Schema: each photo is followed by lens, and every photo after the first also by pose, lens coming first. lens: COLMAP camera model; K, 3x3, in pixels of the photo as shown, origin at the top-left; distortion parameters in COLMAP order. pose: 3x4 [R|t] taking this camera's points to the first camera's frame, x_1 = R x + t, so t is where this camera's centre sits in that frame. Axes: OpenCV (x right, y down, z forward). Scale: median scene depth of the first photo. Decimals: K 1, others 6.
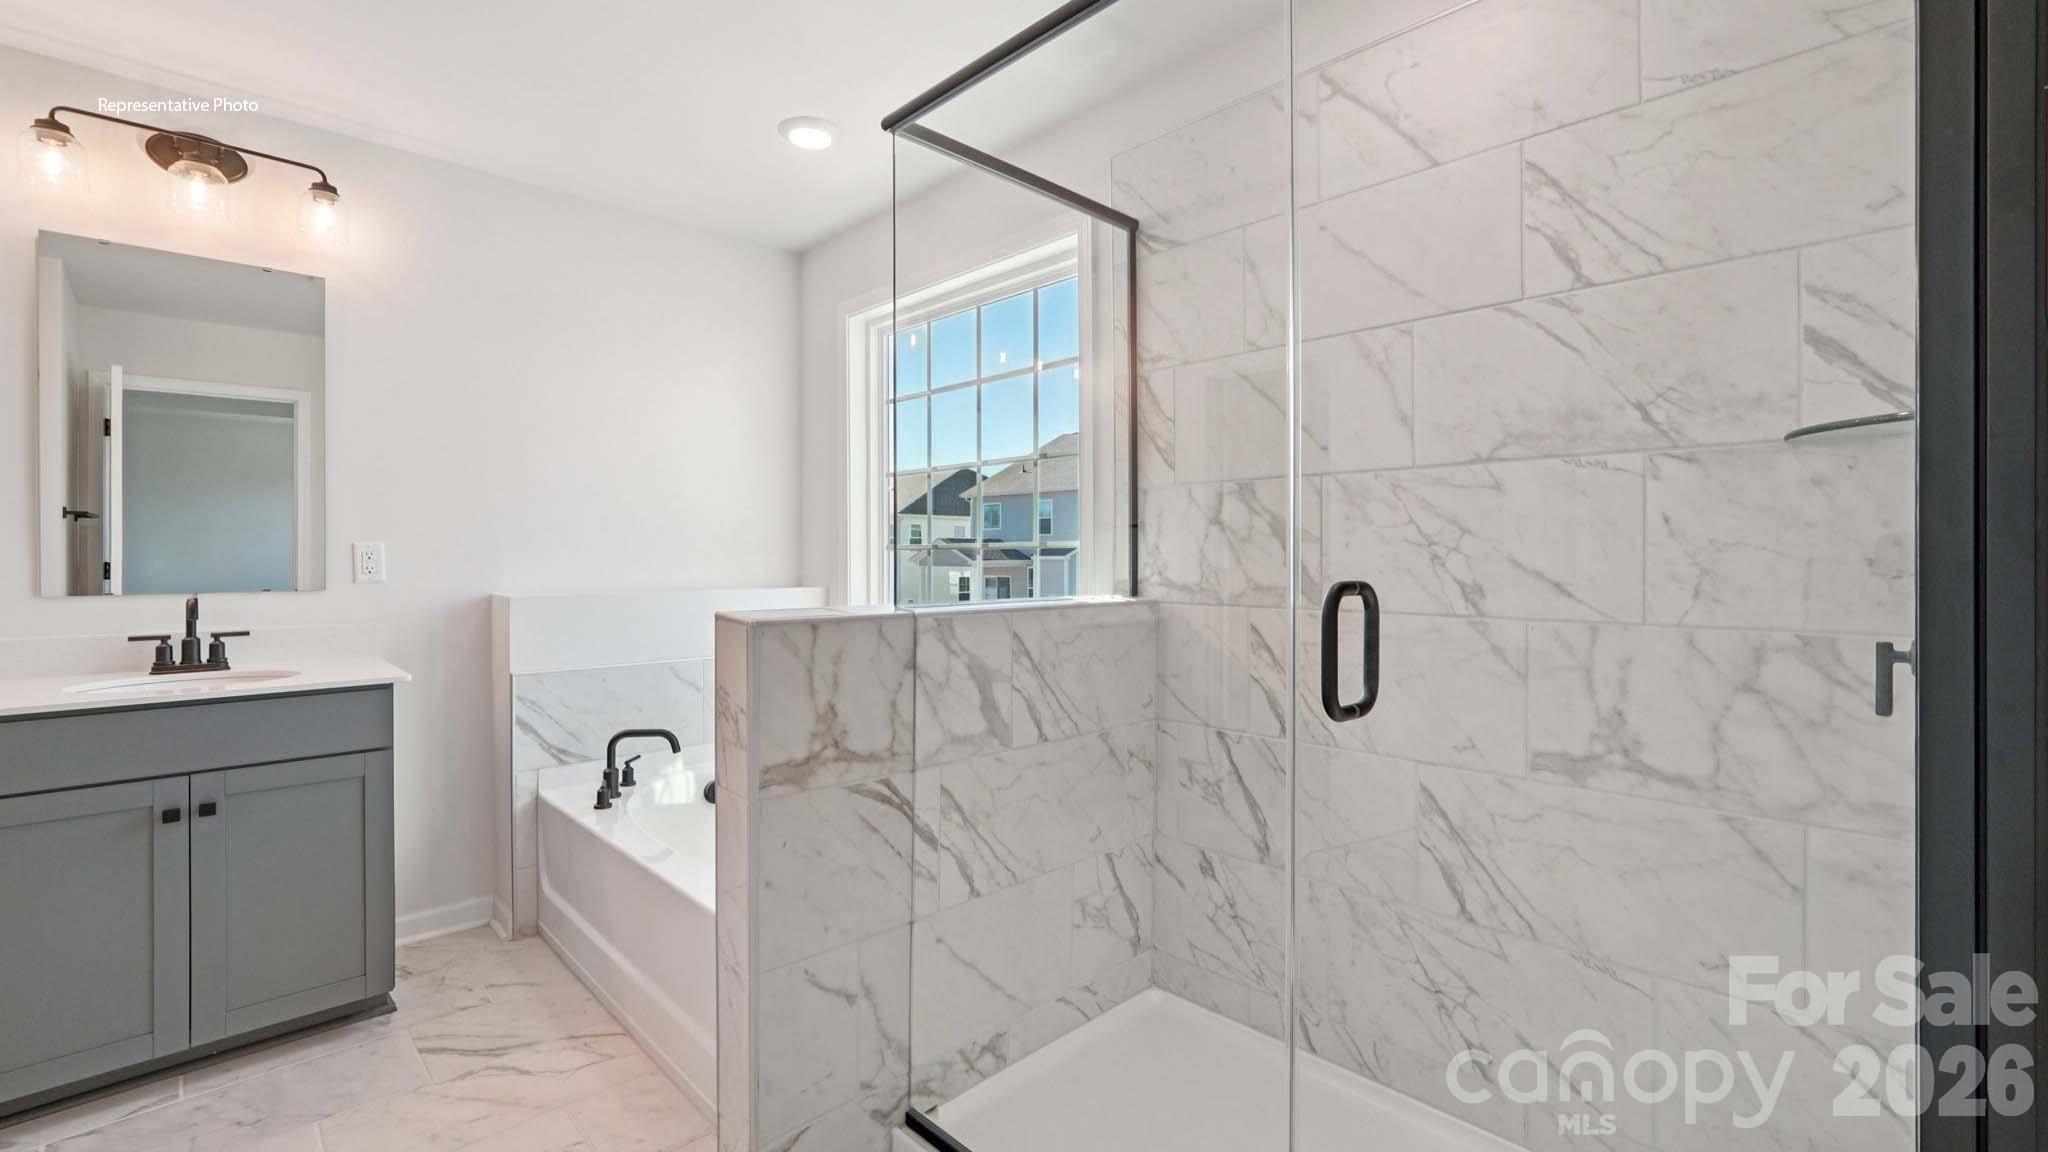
lens RADIAL K [[864.9, 0, 1020.5], [0, 864.9, 560.4], [0, 0, 1]] dist [-0.016188, 0.004235]
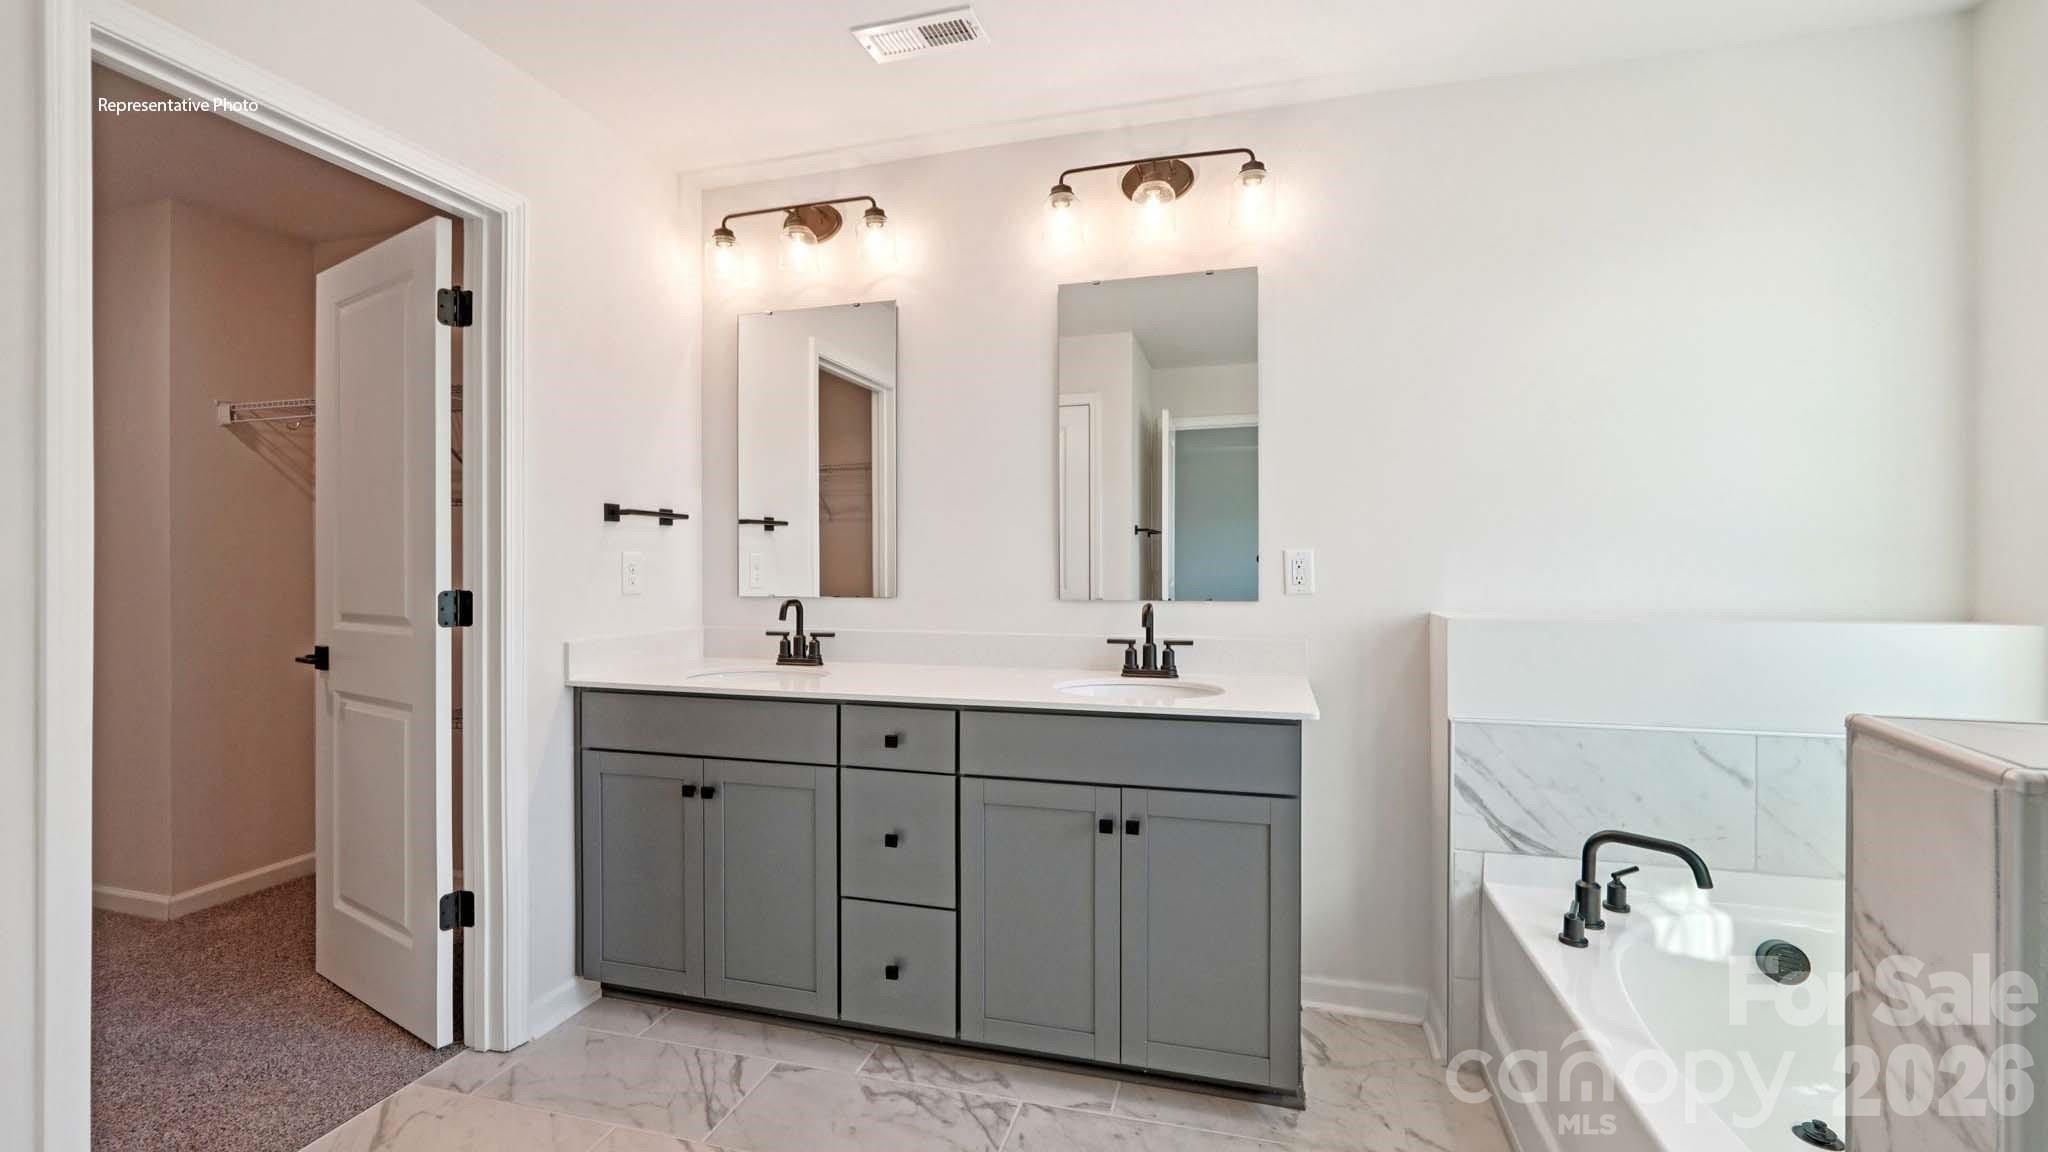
lens RADIAL K [[864.9, 0, 1024.4], [0, 864.9, 561.7], [0, 0, 1]] dist [-0.016188, 0.004235]
pose [[0.506067, -0.001691, -0.862493, -0.149389], [-0.004333, 0.999980, -0.004503, -0.003317], [0.862483, 0.006016, 0.506050, 0.347954]]
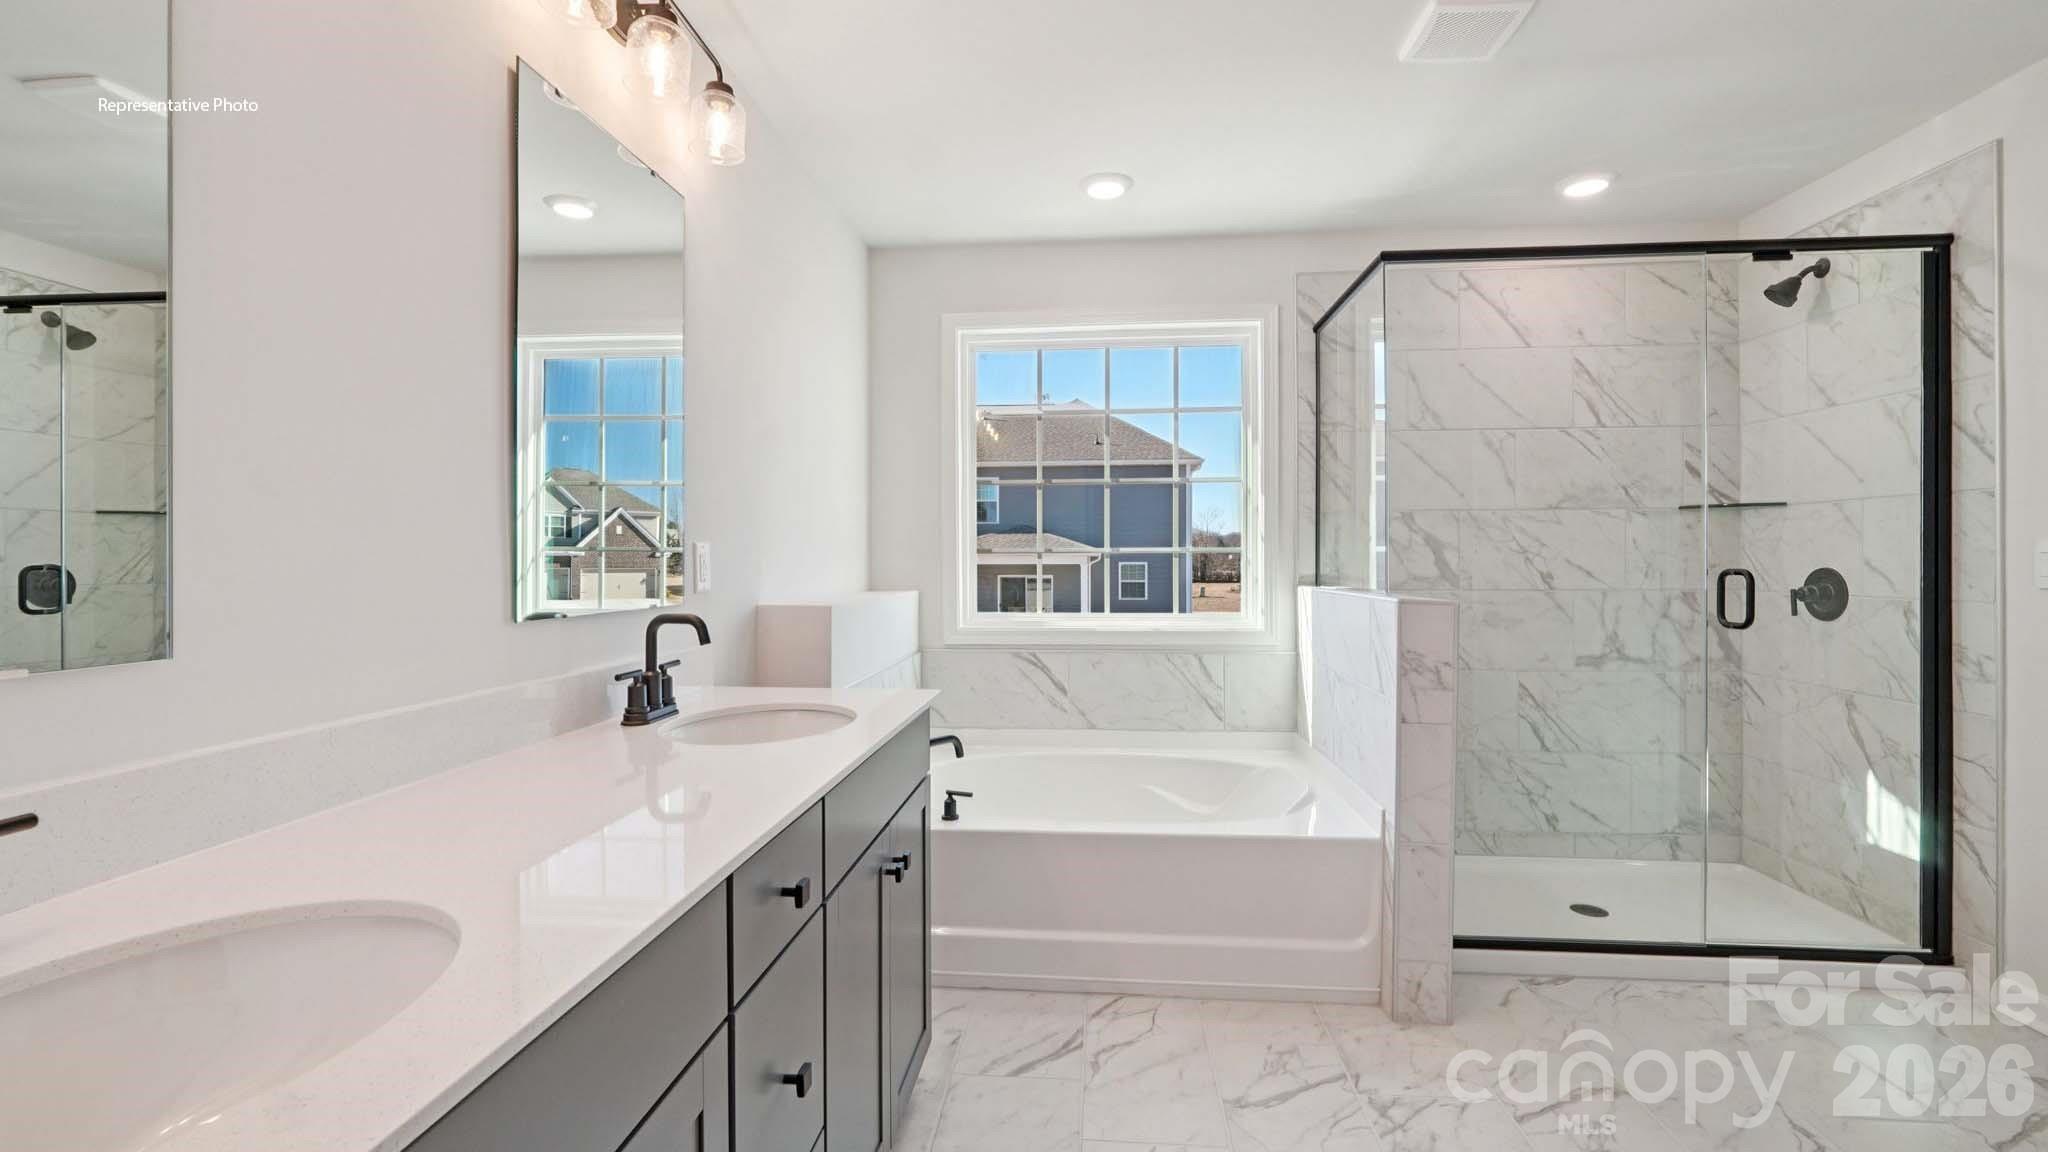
lens RADIAL K [[864.9, 0, 1017.4], [0, 864.9, 564.8], [0, 0, 1]] dist [-0.016188, 0.004235]
pose [[0.758974, -0.004781, 0.651104, -1.232309], [0.005696, 0.999984, 0.000704, 0.001344], [-0.651096, 0.003175, 0.758988, 0.247017]]
